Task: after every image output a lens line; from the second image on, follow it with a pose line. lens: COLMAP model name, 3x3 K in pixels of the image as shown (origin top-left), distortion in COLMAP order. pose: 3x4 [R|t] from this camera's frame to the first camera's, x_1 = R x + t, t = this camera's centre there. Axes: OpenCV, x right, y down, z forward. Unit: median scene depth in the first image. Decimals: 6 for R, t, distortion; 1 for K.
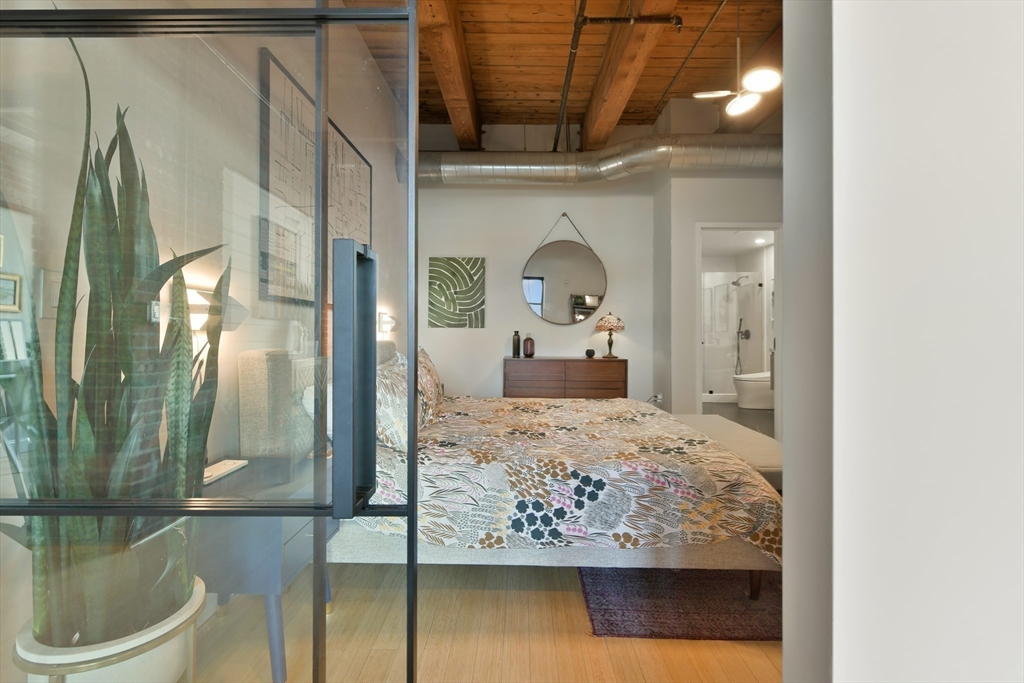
lens RADIAL K [[502.8, 0, 510.7], [0, 502.8, 336.5], [0, 0, 1]] dist [-0.000823, -0.000039]
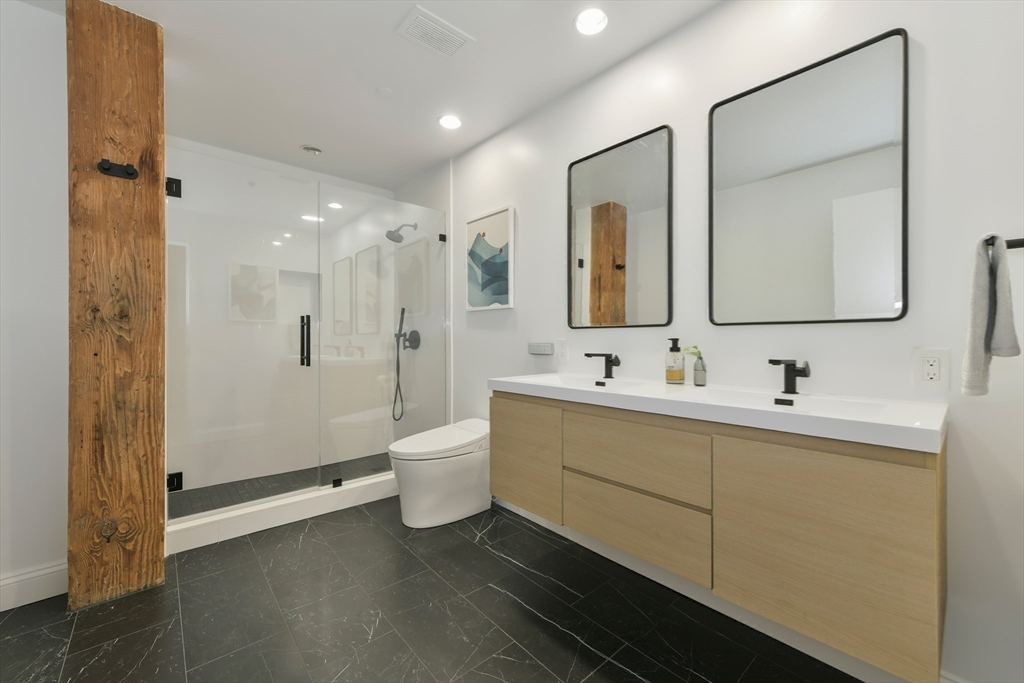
lens RADIAL K [[416.0, 0, 514.0], [0, 416.0, 346.0], [0, 0, 1]] dist [0.000092, 0.001028]
pose [[0.757059, 0.003713, 0.653336, 0.267529], [-0.006371, 0.999978, 0.001700, 0.001029], [-0.653316, -0.005449, 0.757066, 0.606757]]
